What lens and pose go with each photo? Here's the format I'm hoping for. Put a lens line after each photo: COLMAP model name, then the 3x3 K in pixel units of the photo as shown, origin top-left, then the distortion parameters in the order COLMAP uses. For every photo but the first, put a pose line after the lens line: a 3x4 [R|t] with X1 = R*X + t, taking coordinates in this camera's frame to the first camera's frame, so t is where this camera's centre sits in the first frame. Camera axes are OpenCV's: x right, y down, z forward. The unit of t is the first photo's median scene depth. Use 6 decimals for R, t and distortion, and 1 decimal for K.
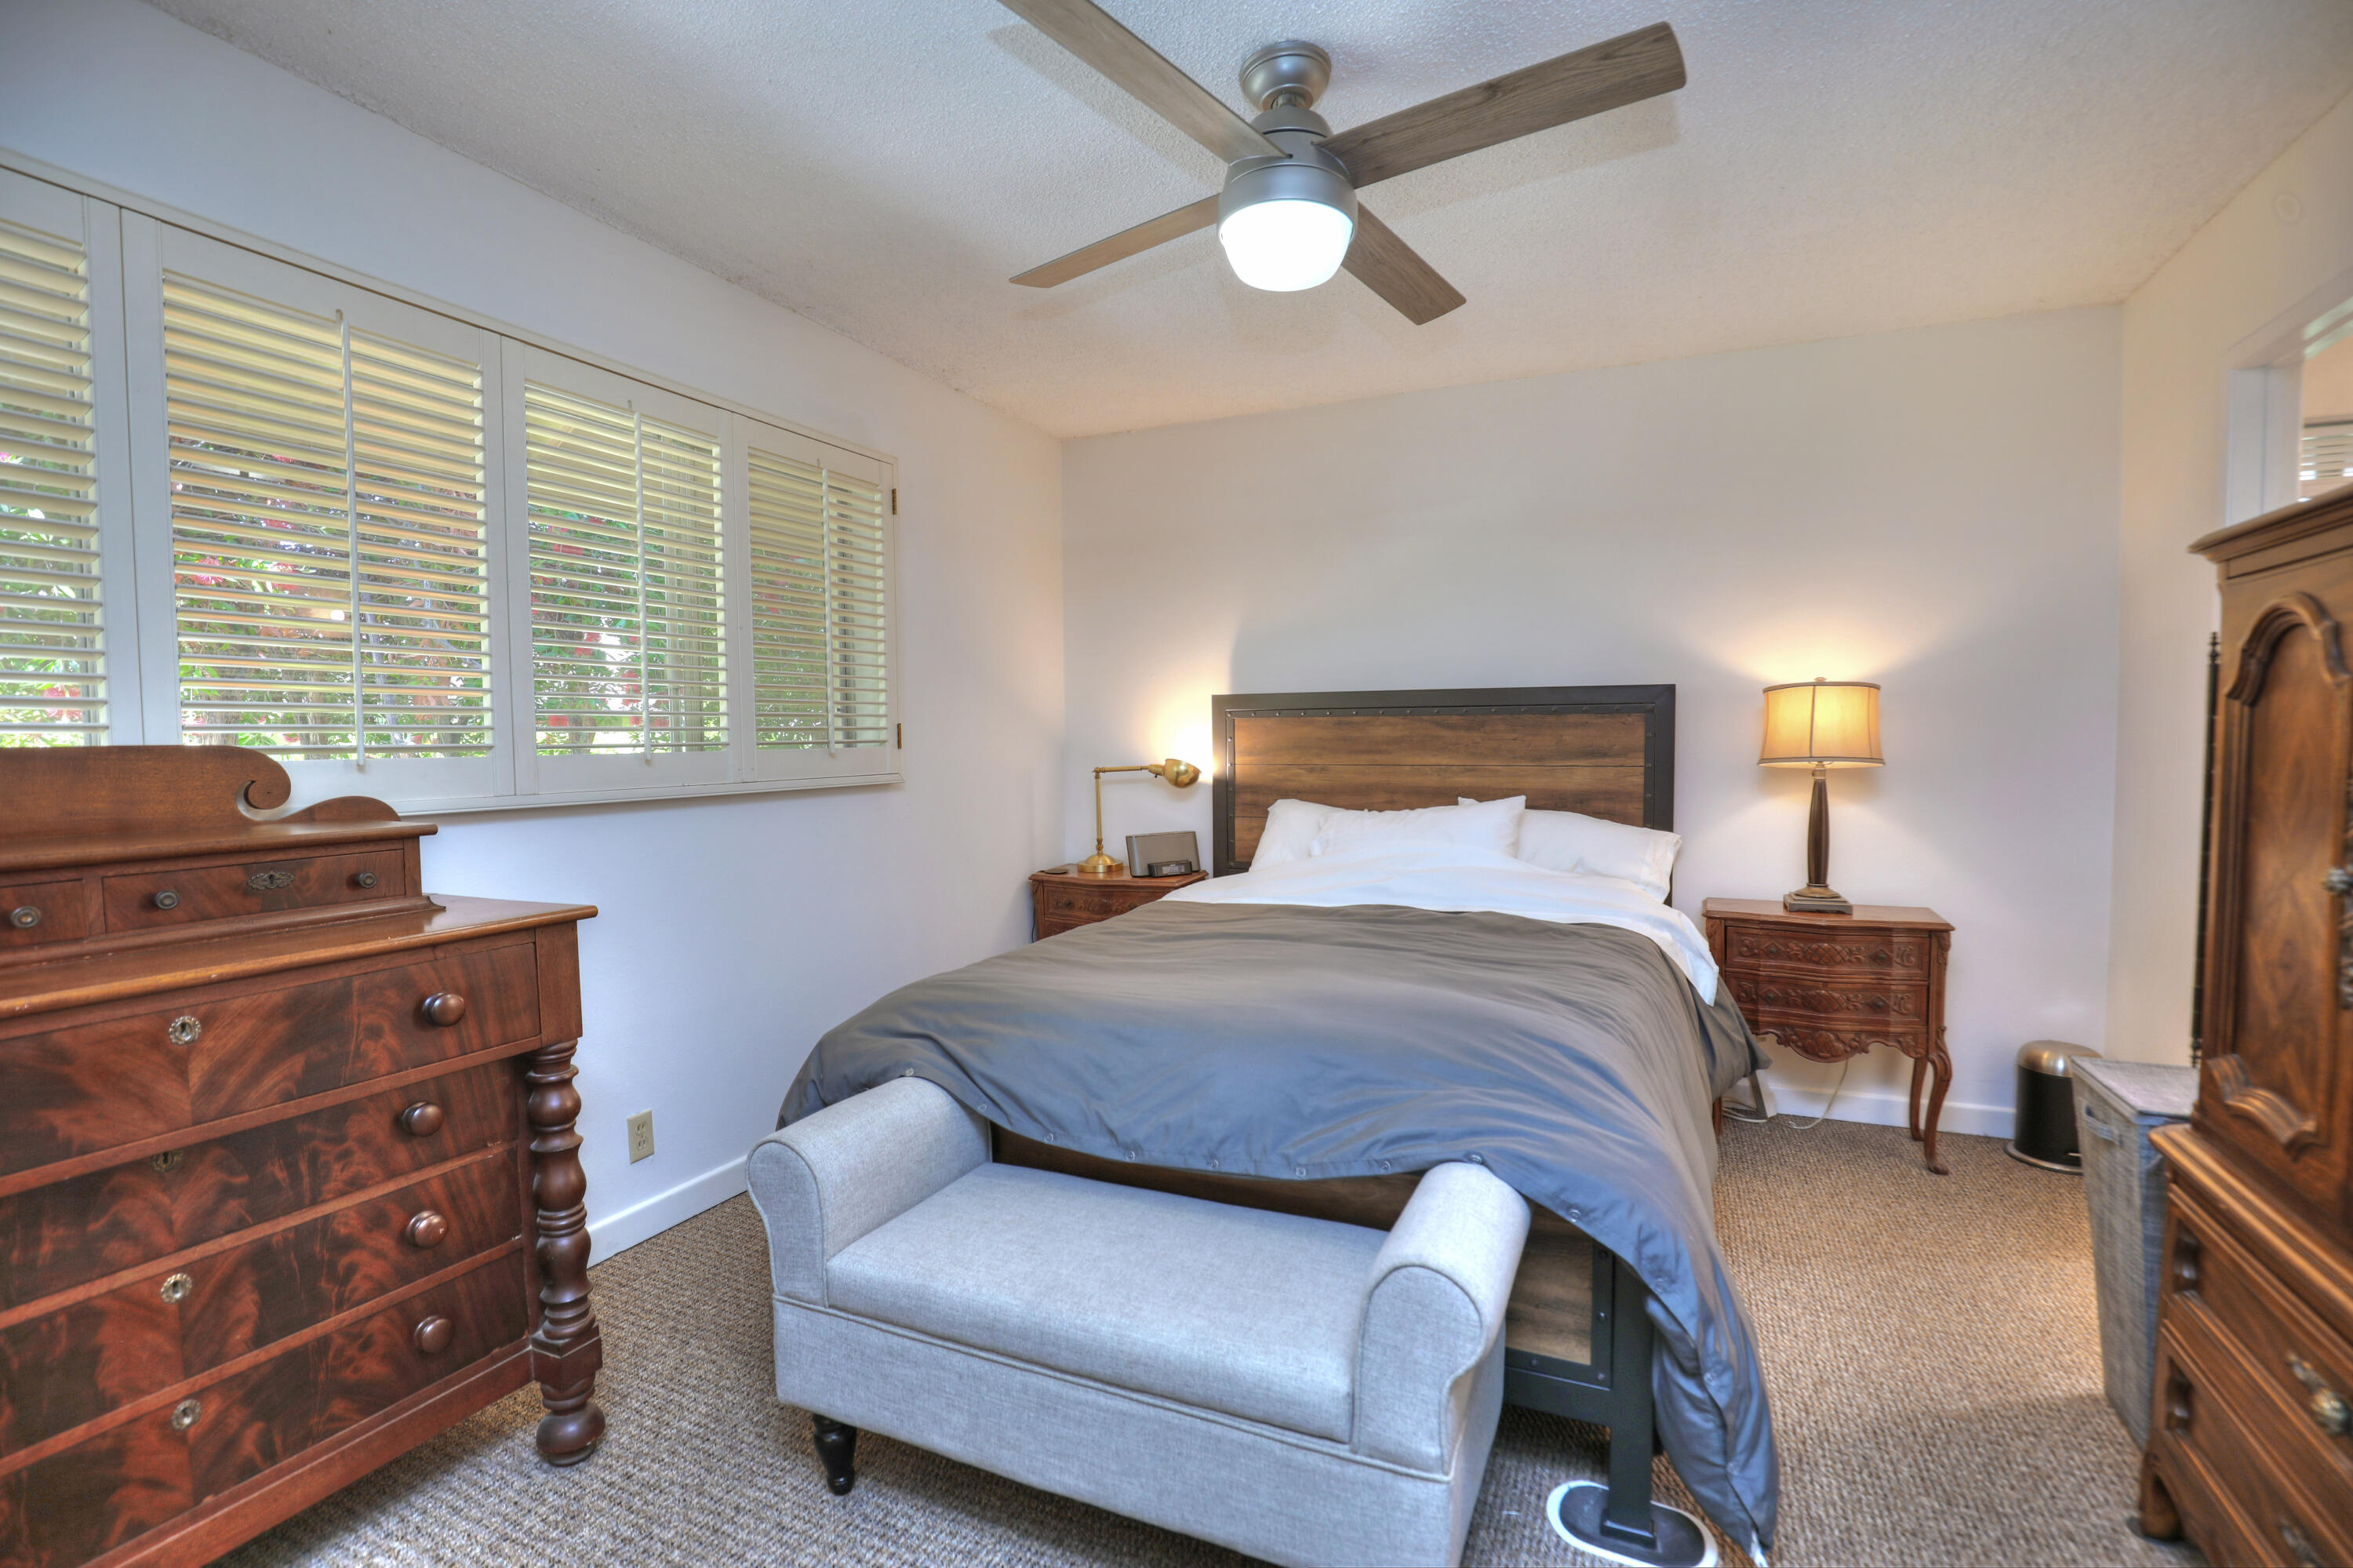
lens RADIAL K [[1098.3, 0, 1176.5], [0, 1098.3, 784.0], [0, 0, 1]] dist [-0.000074, 0.000220]
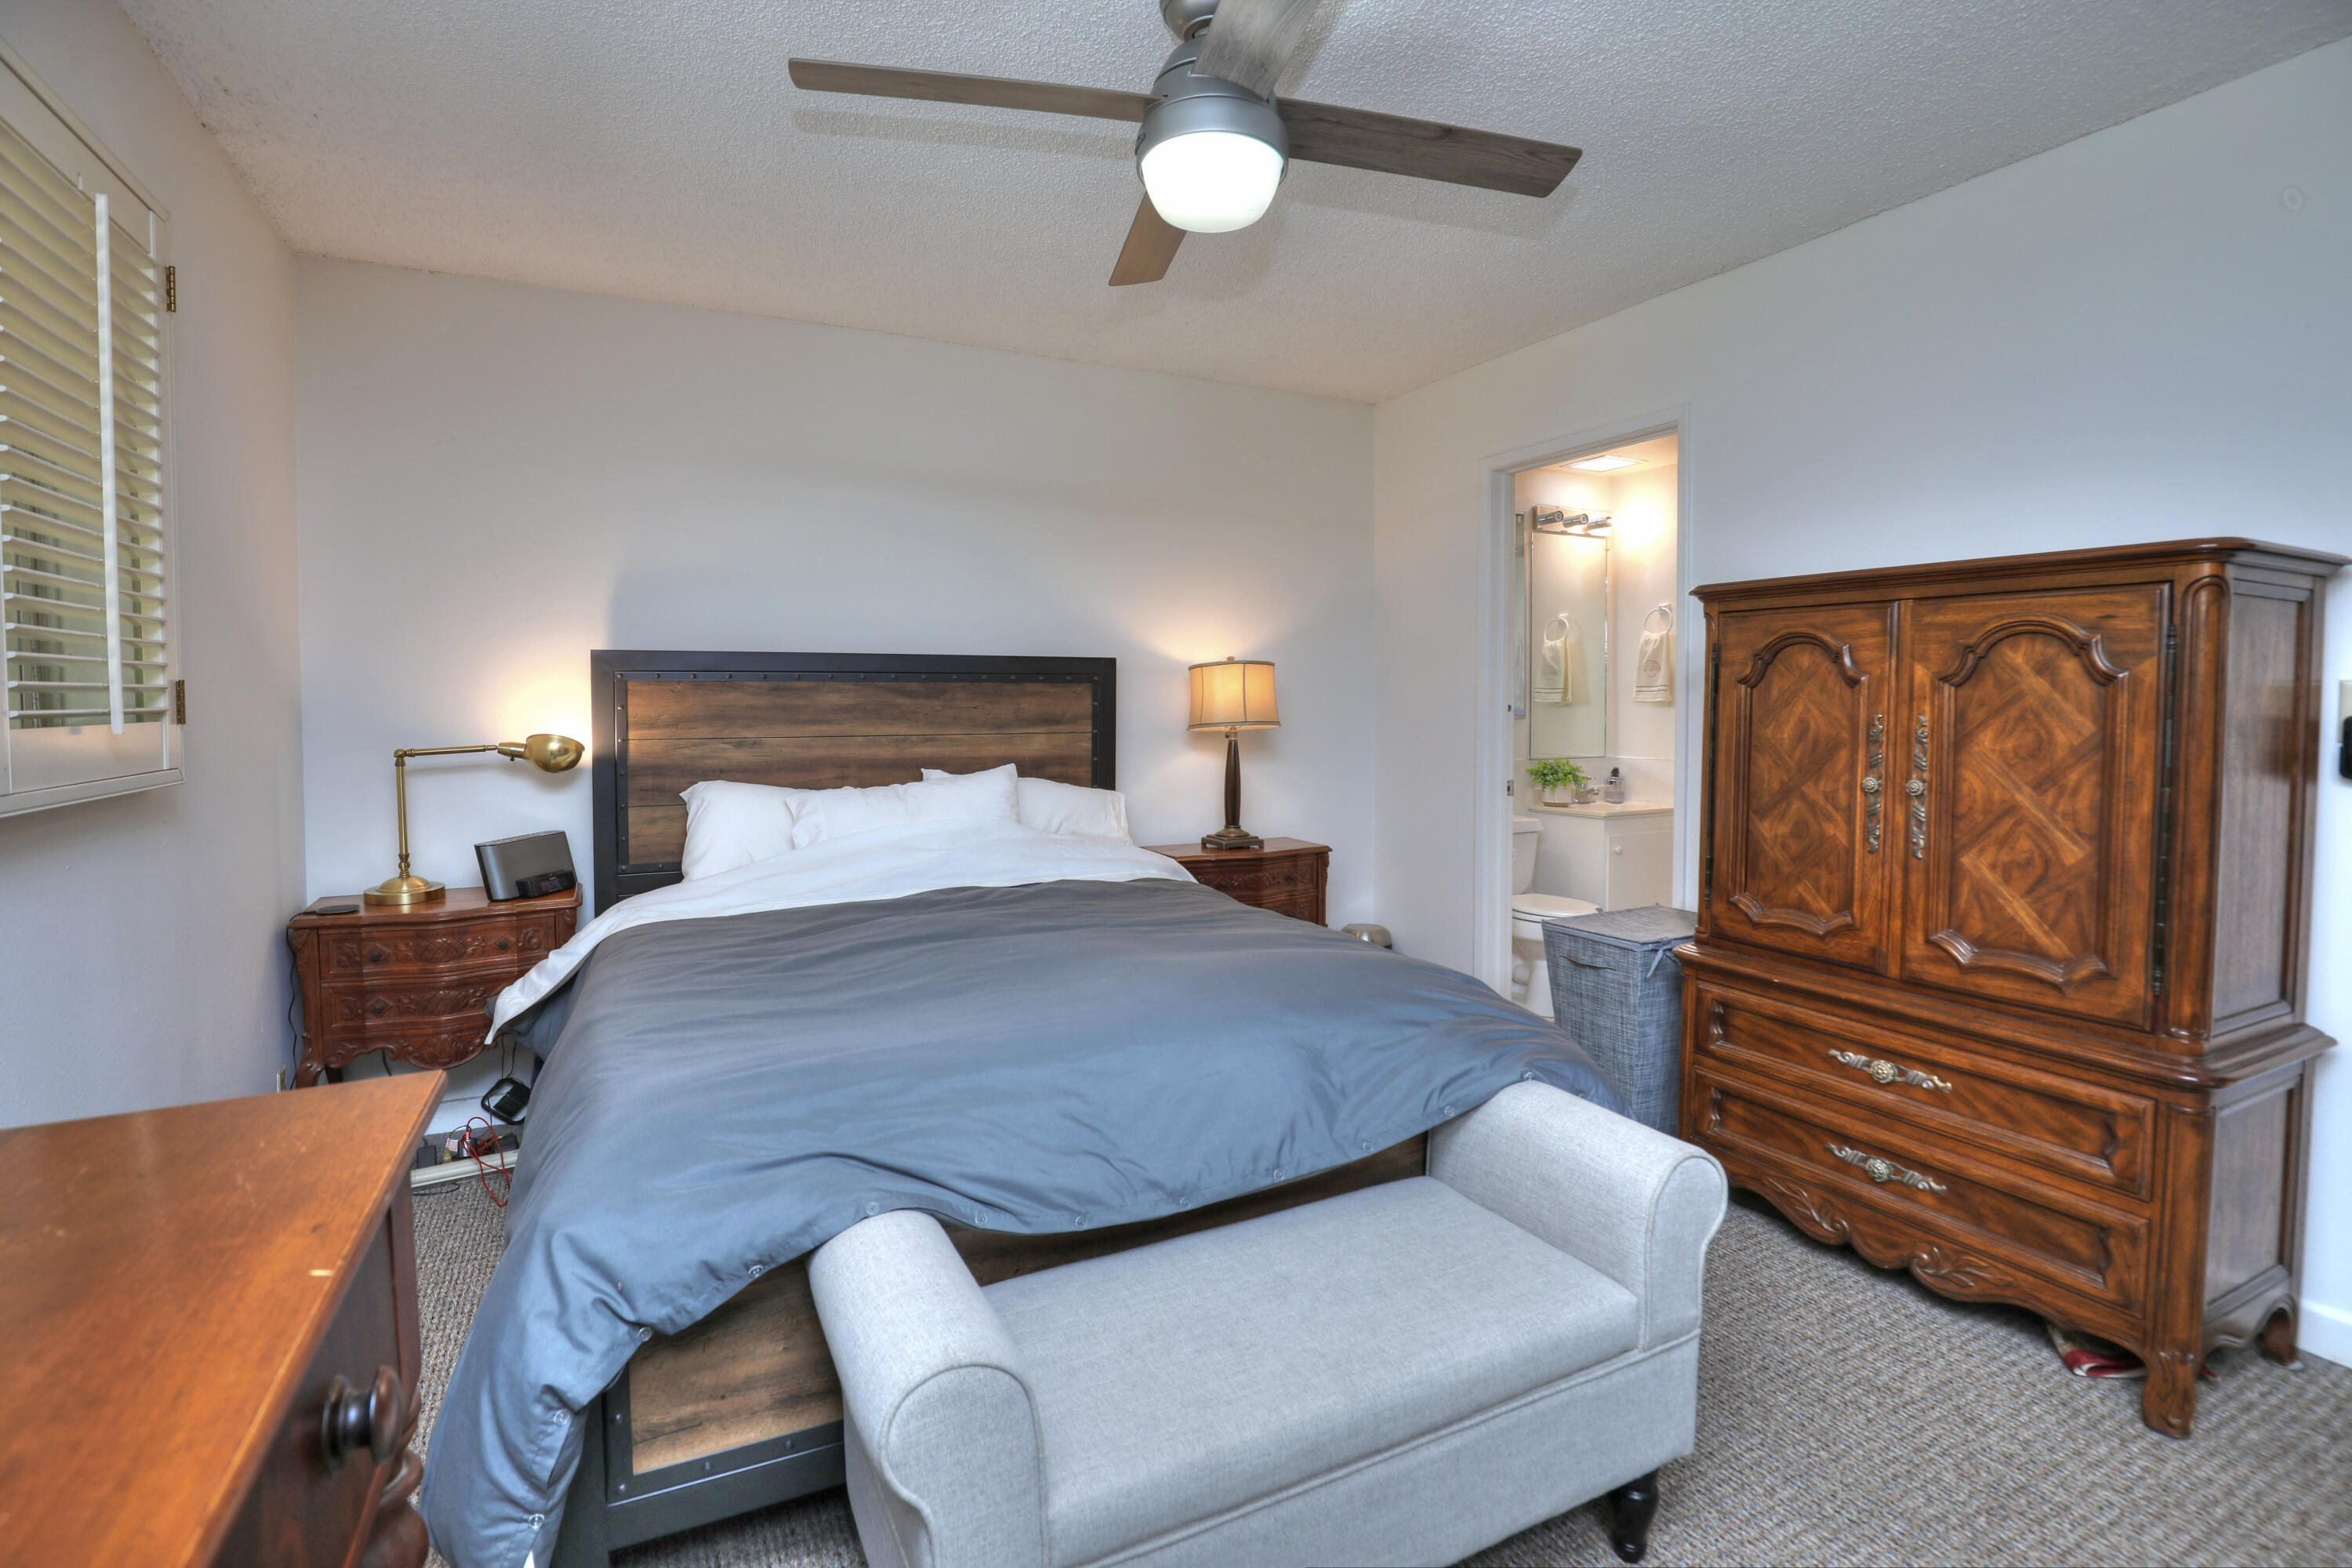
lens RADIAL K [[1105.8, 0, 1177.5], [0, 1105.8, 733.0], [0, 0, 1]] dist [-0.001605, 0.000160]
pose [[0.631697, -0.019629, 0.774967, -0.349033], [0.031934, 0.999490, -0.000714, -0.011229], [-0.774557, 0.025199, 0.632002, 0.229170]]
